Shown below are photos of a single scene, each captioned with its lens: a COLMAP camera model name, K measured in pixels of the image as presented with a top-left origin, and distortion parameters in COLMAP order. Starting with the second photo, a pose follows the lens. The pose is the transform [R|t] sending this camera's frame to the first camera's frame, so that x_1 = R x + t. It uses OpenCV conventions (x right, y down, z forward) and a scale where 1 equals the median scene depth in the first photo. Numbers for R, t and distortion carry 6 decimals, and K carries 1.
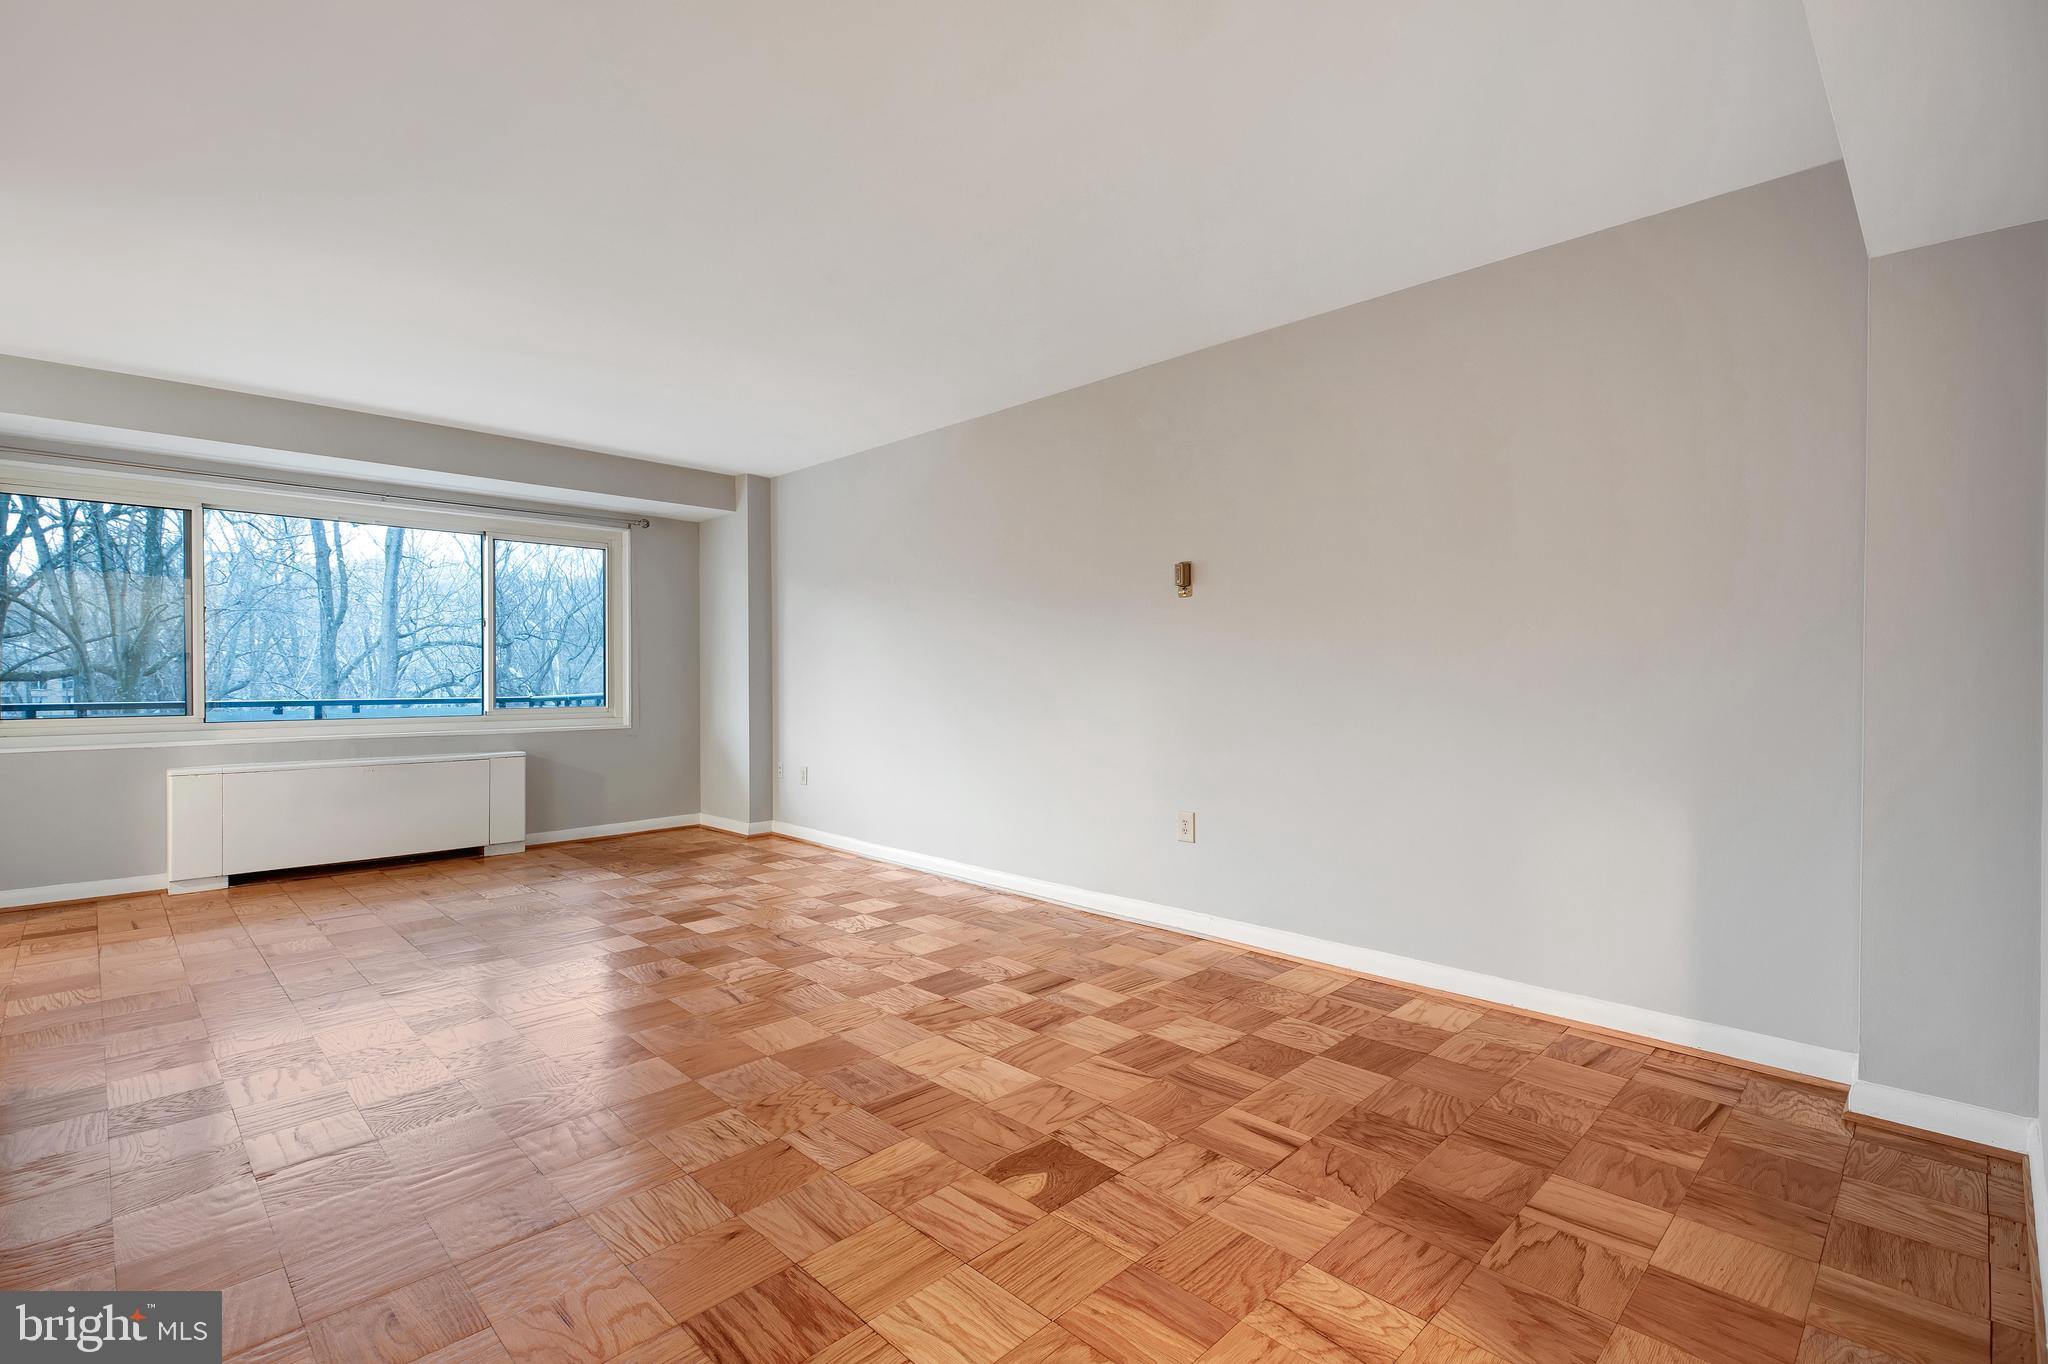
lens RADIAL K [[930.7, 0, 1031.7], [0, 930.7, 683.6], [0, 0, 1]] dist [0.001947, 0.000346]
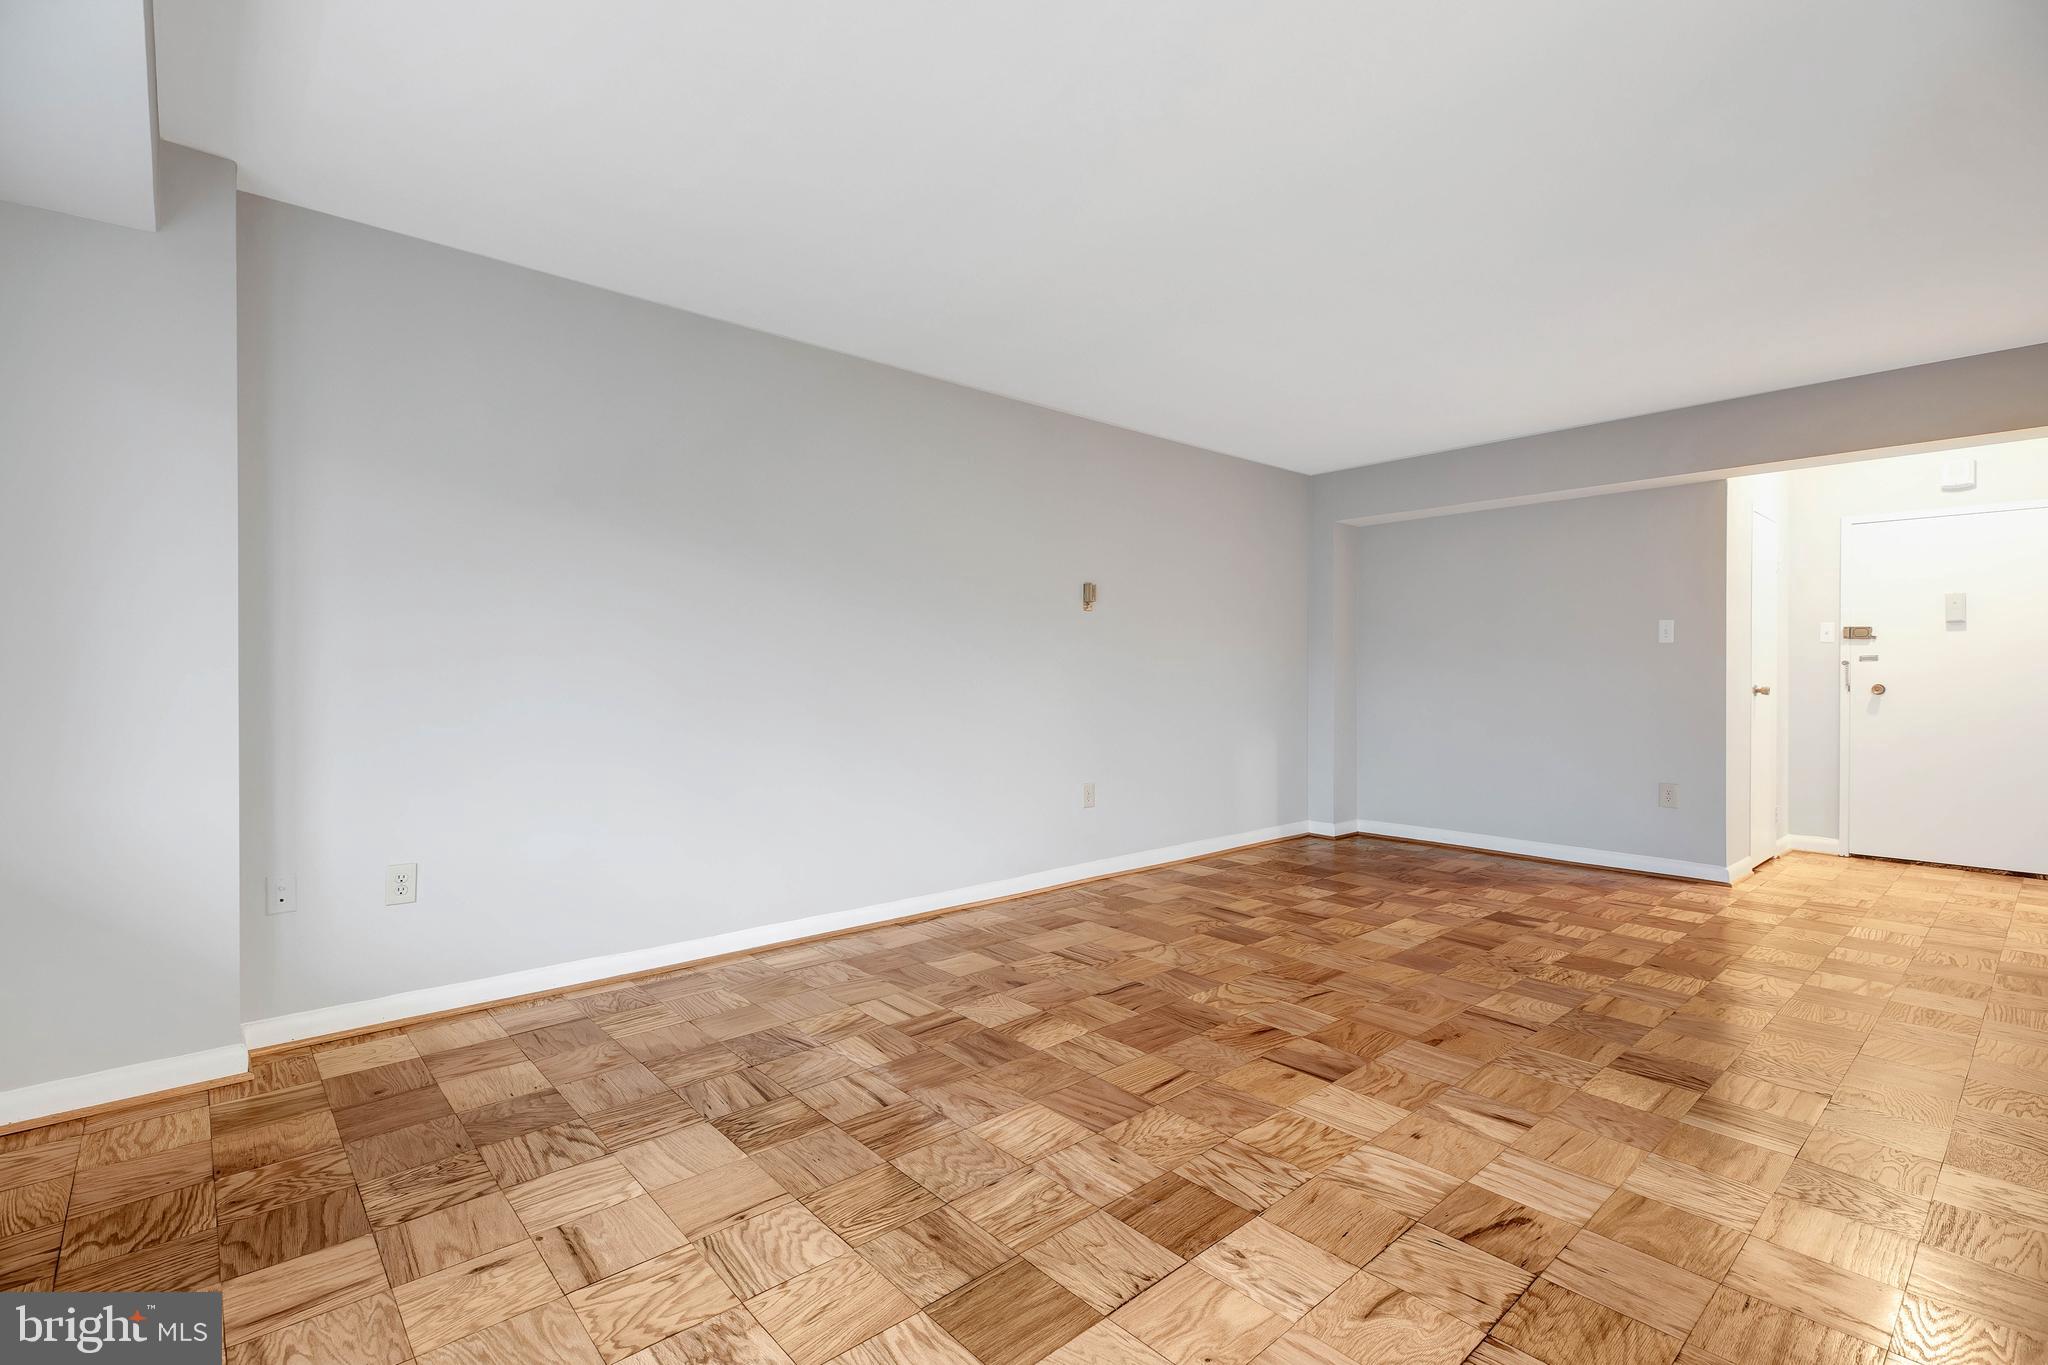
lens RADIAL K [[930.7, 0, 1010.5], [0, 930.7, 682.8], [0, 0, 1]] dist [0.001947, 0.000346]
pose [[0.077087, -0.012190, 0.996950, -1.083887], [0.009198, 0.999891, 0.011514, -0.012277], [-0.996982, 0.008283, 0.077191, 1.008609]]
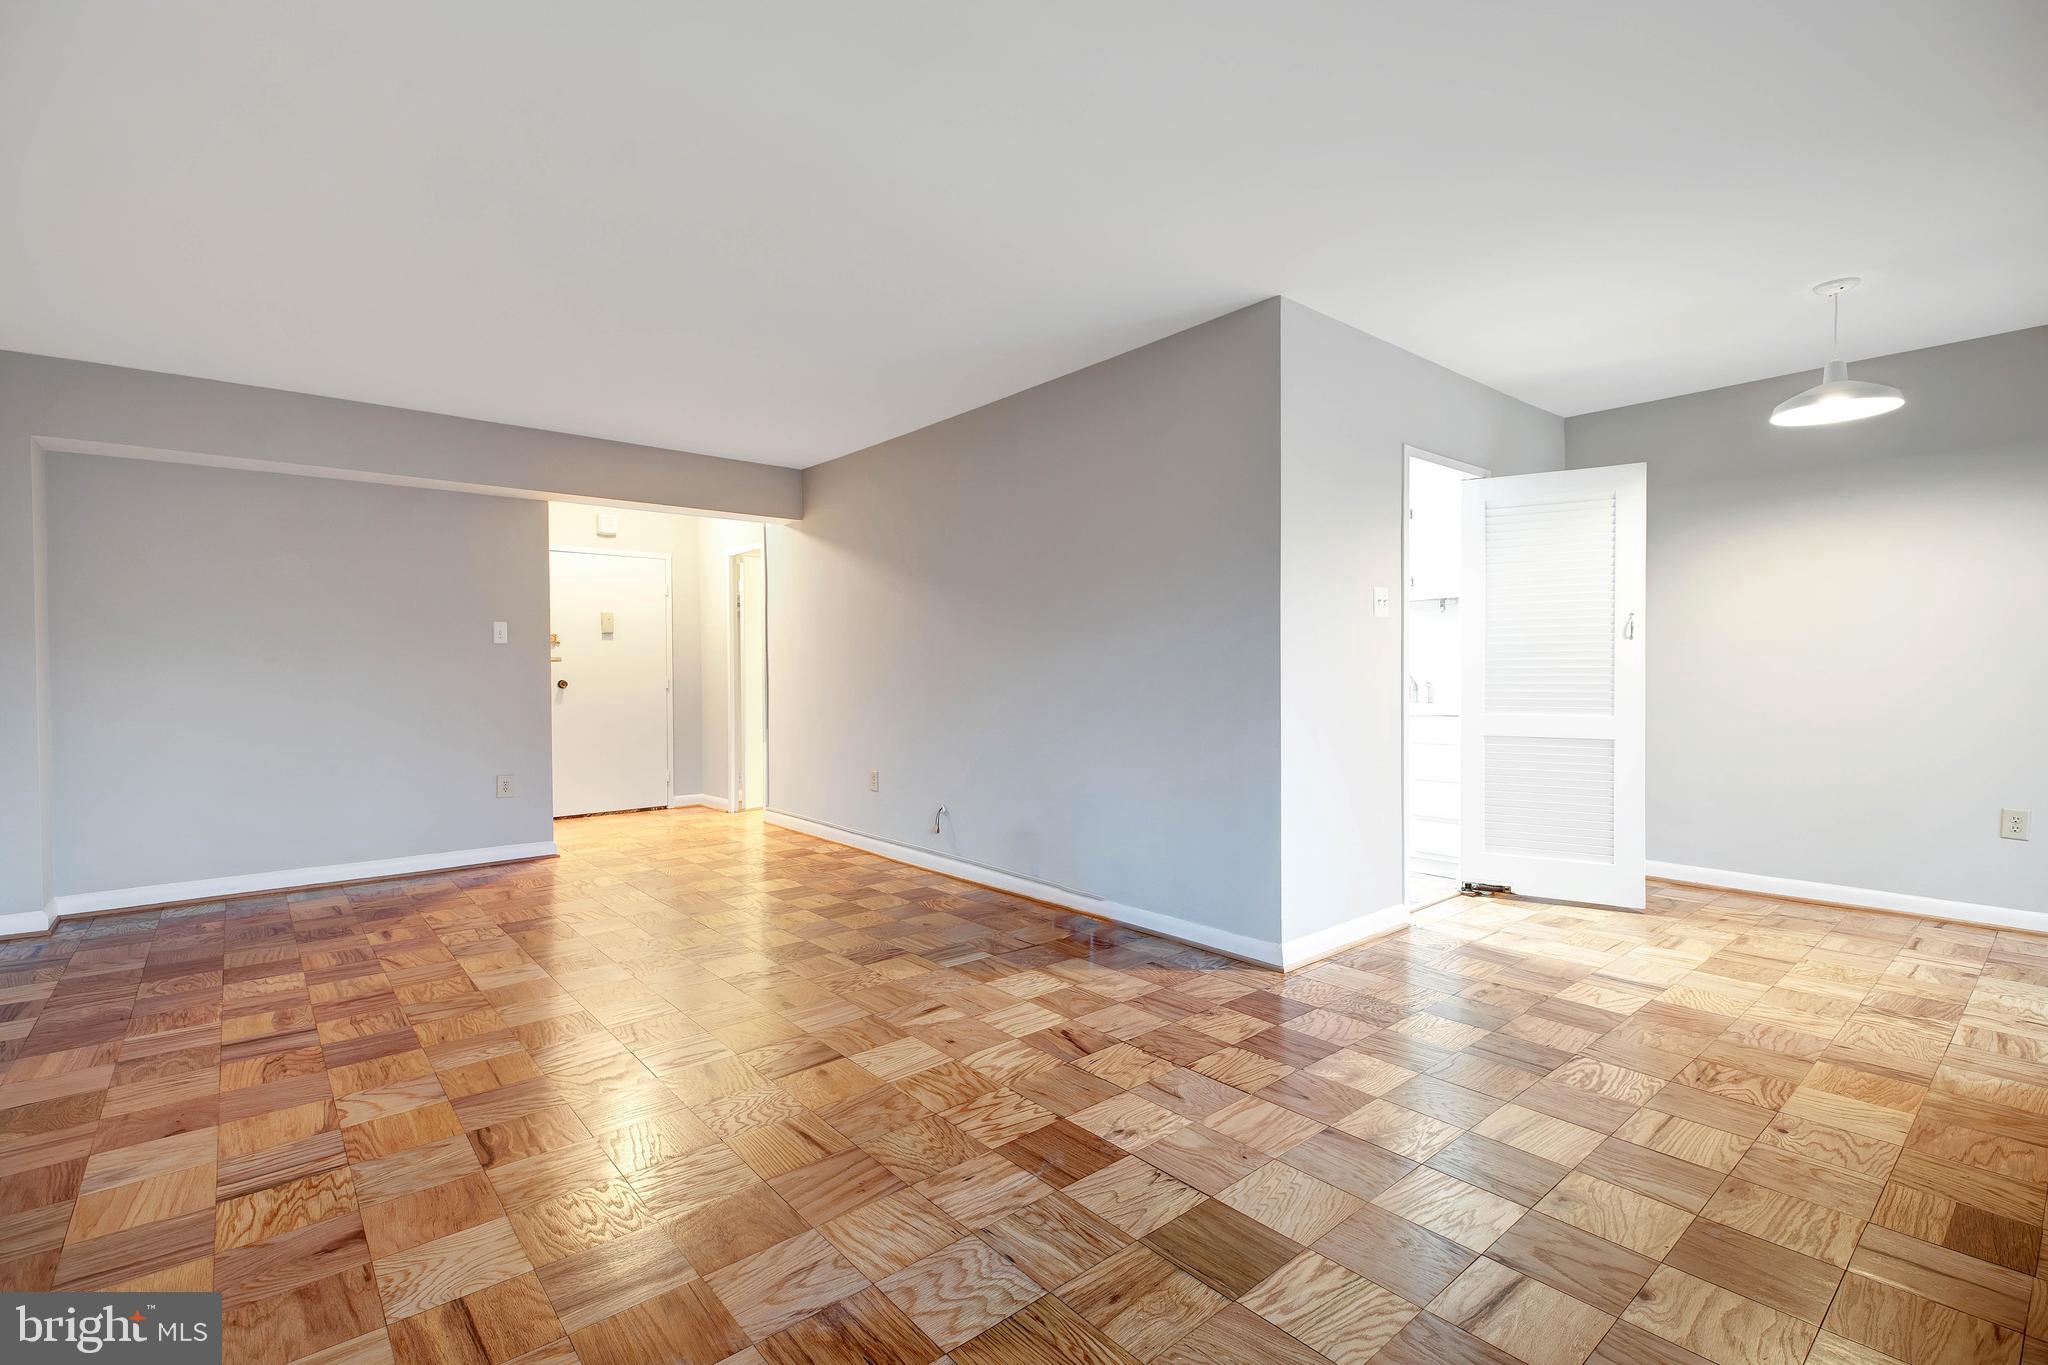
lens RADIAL K [[930.7, 0, 1026.0], [0, 930.7, 676.4], [0, 0, 1]] dist [0.001947, 0.000346]
pose [[-0.996000, 0.005918, 0.089154, -0.628758], [0.007741, 0.999768, 0.020113, -0.017205], [-0.089014, 0.020722, -0.995815, 1.493385]]
